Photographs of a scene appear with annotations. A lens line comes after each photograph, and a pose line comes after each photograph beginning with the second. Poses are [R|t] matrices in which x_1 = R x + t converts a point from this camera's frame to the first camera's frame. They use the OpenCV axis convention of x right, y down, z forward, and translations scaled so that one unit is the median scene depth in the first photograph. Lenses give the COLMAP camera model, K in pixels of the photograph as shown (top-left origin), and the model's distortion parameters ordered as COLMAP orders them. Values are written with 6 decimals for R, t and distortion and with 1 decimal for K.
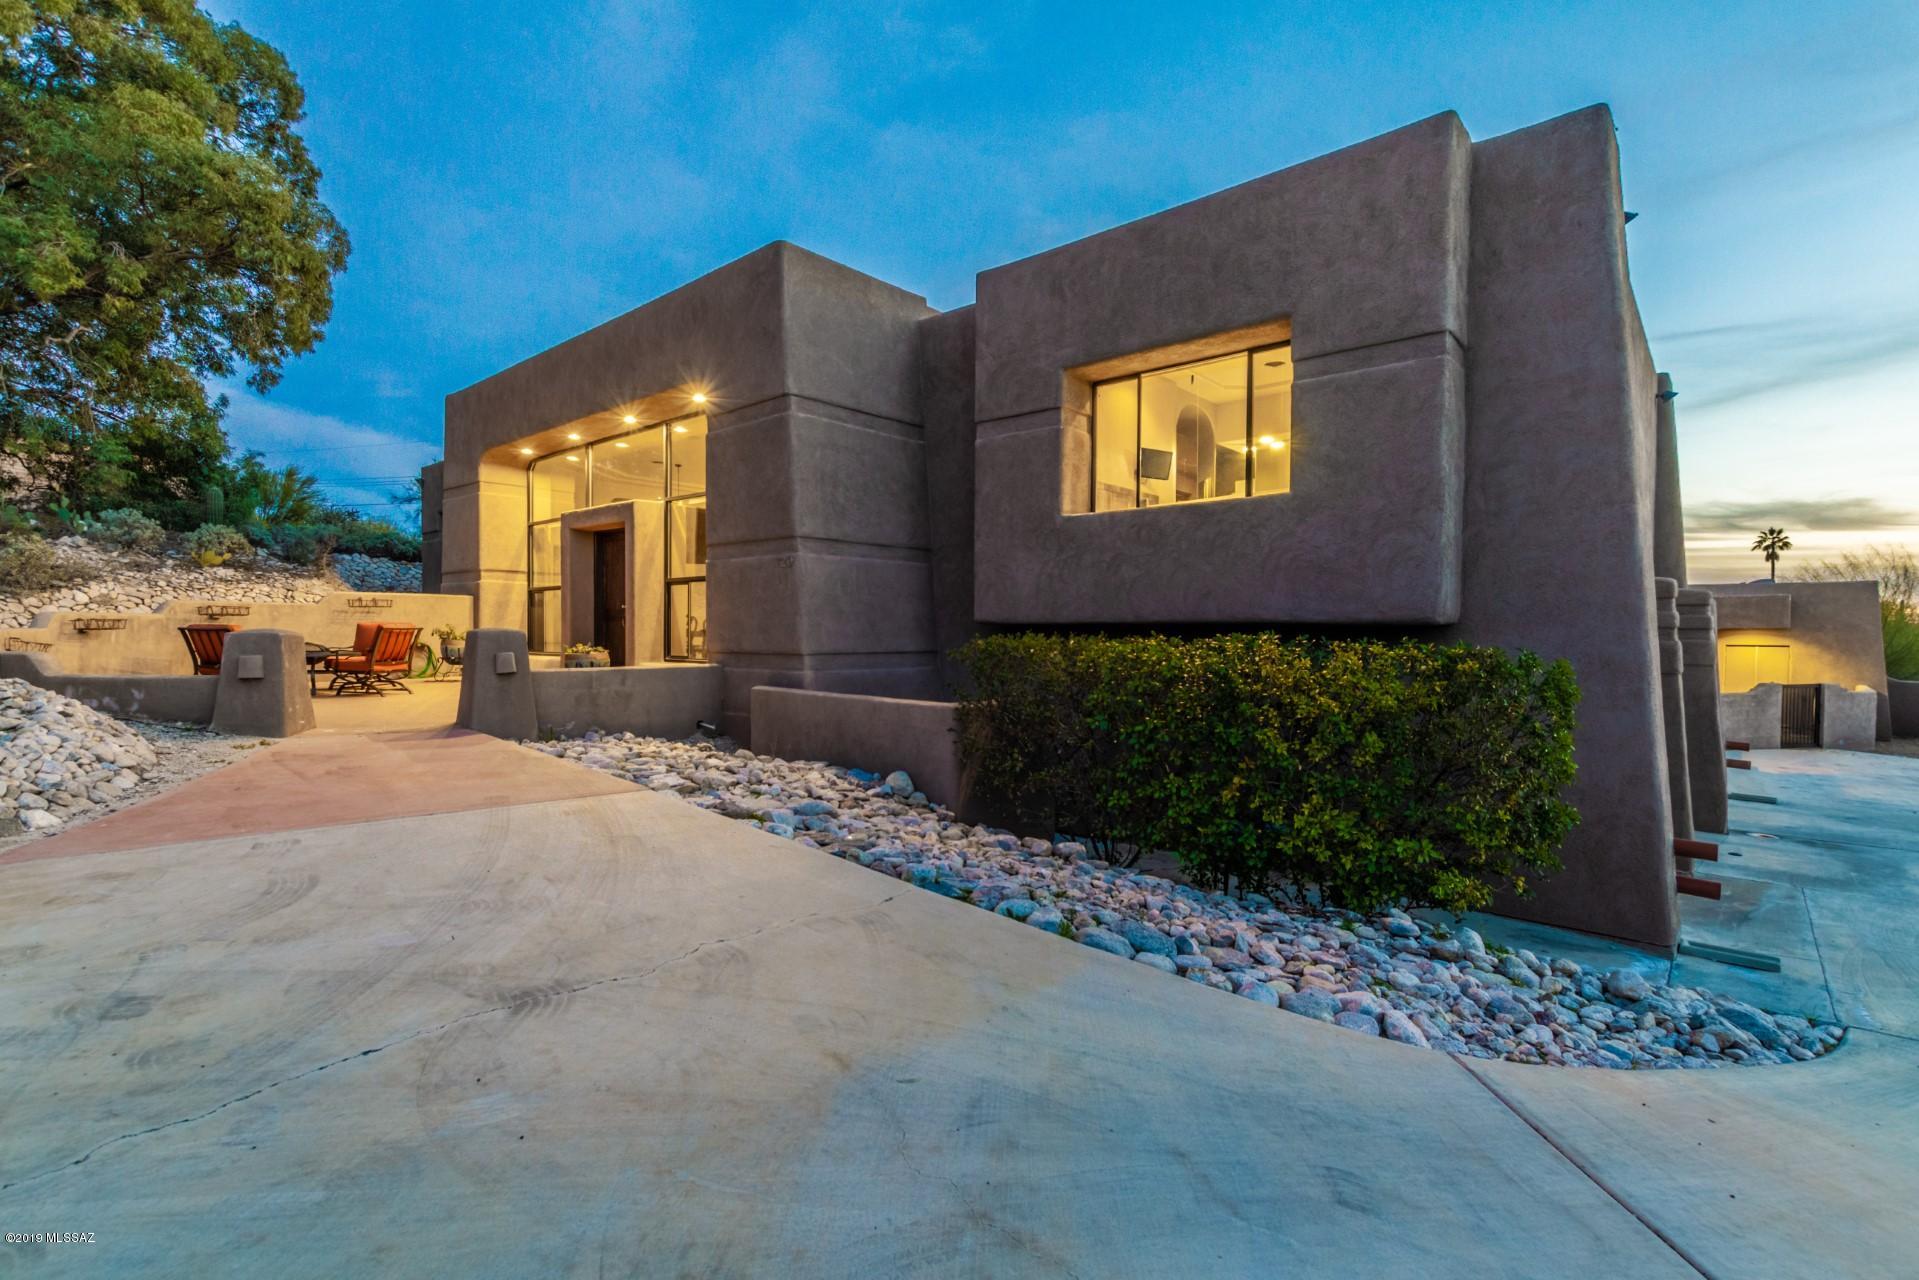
lens RADIAL K [[892.4, 0, 959.5], [0, 892.4, 640.0], [0, 0, 1]] dist [0.025402, -0.012703]
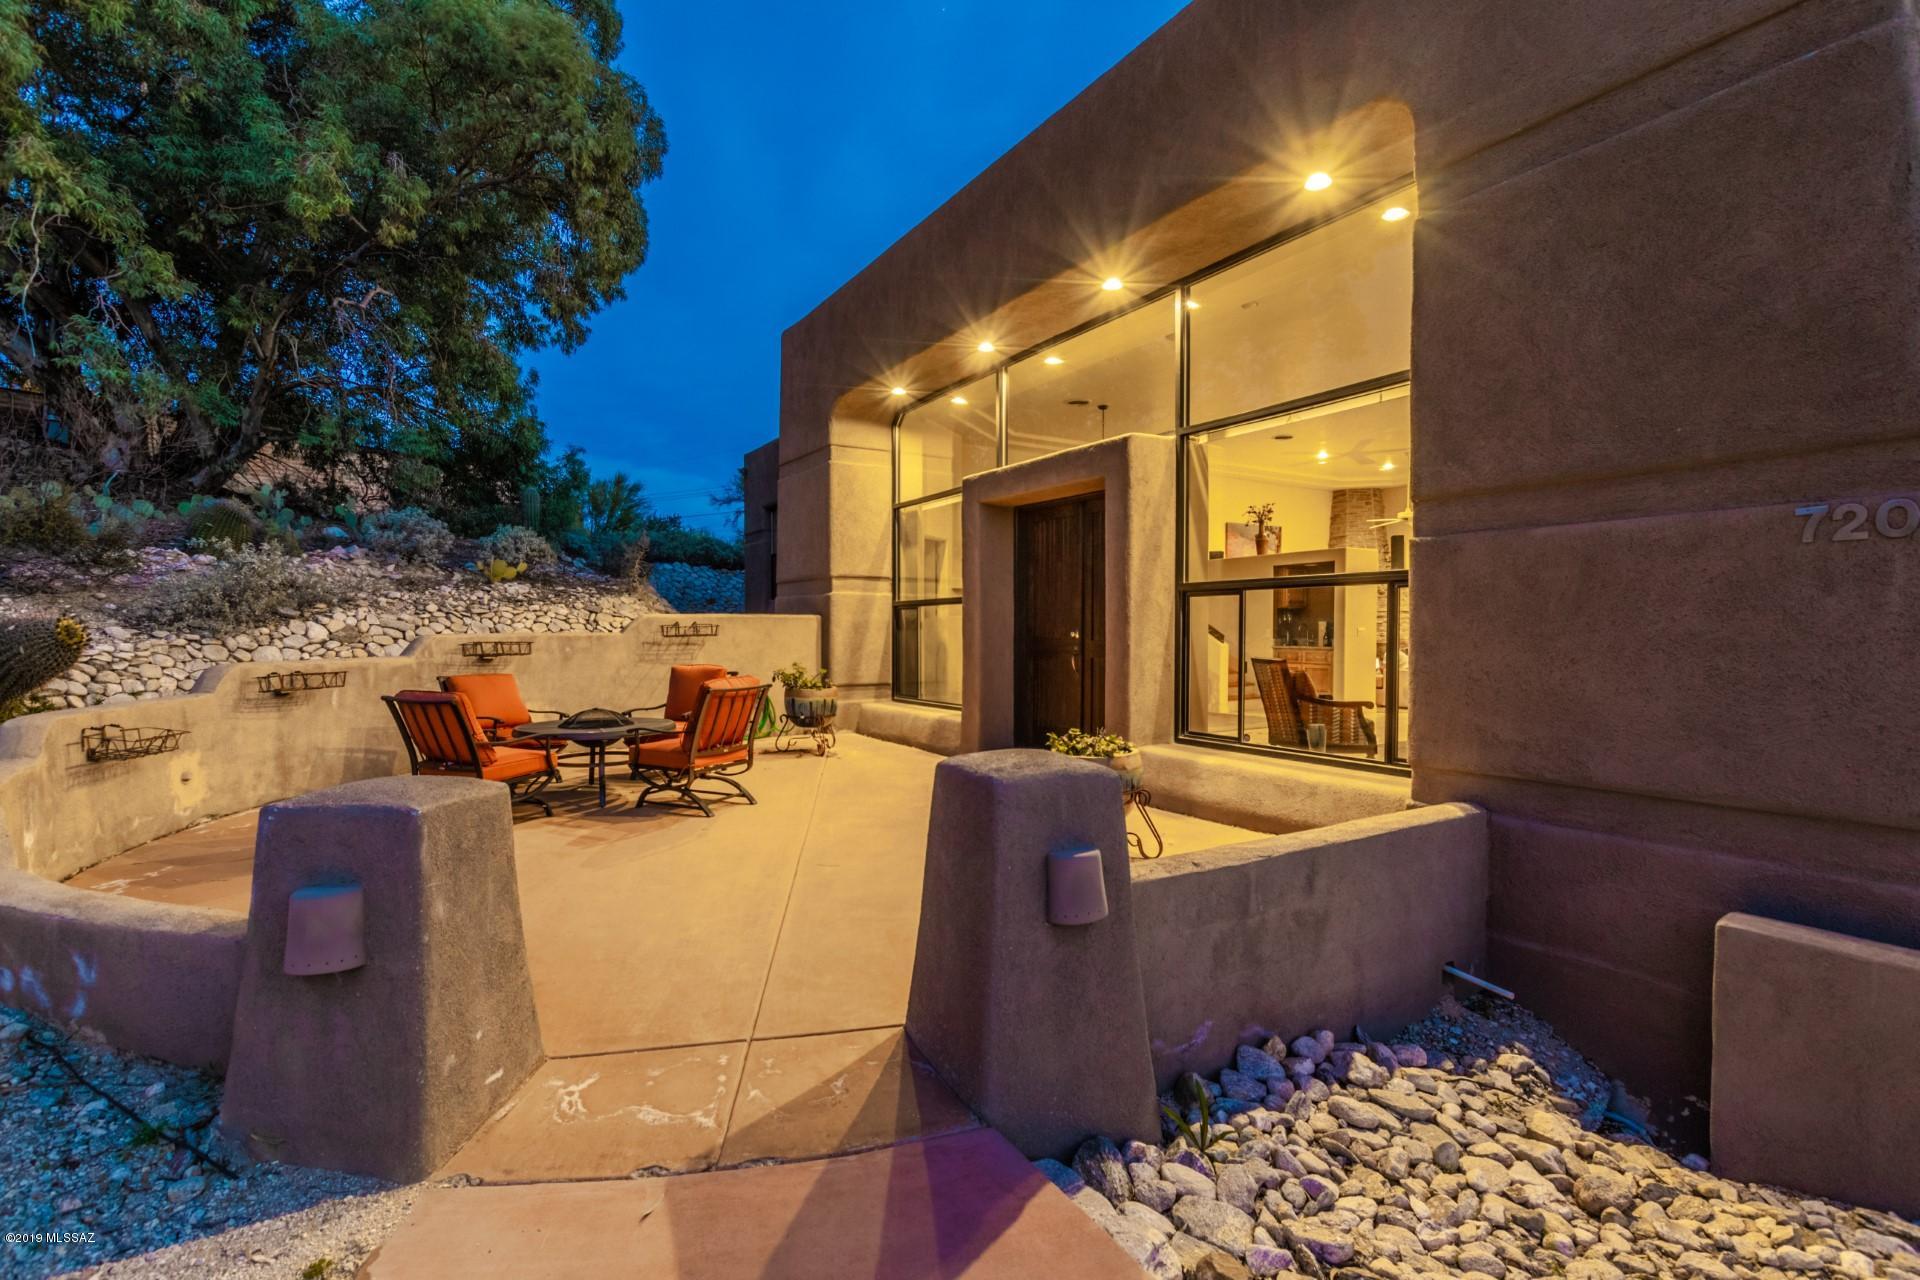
lens RADIAL K [[895.1, 0, 960.0], [0, 895.1, 640.0], [0, 0, 1]] dist [0.000622, 0.000195]
pose [[0.958426, -0.004376, -0.285308, -0.270510], [0.004615, 0.999989, 0.000165, -0.032884], [0.285304, -0.001474, 0.958436, 0.416383]]
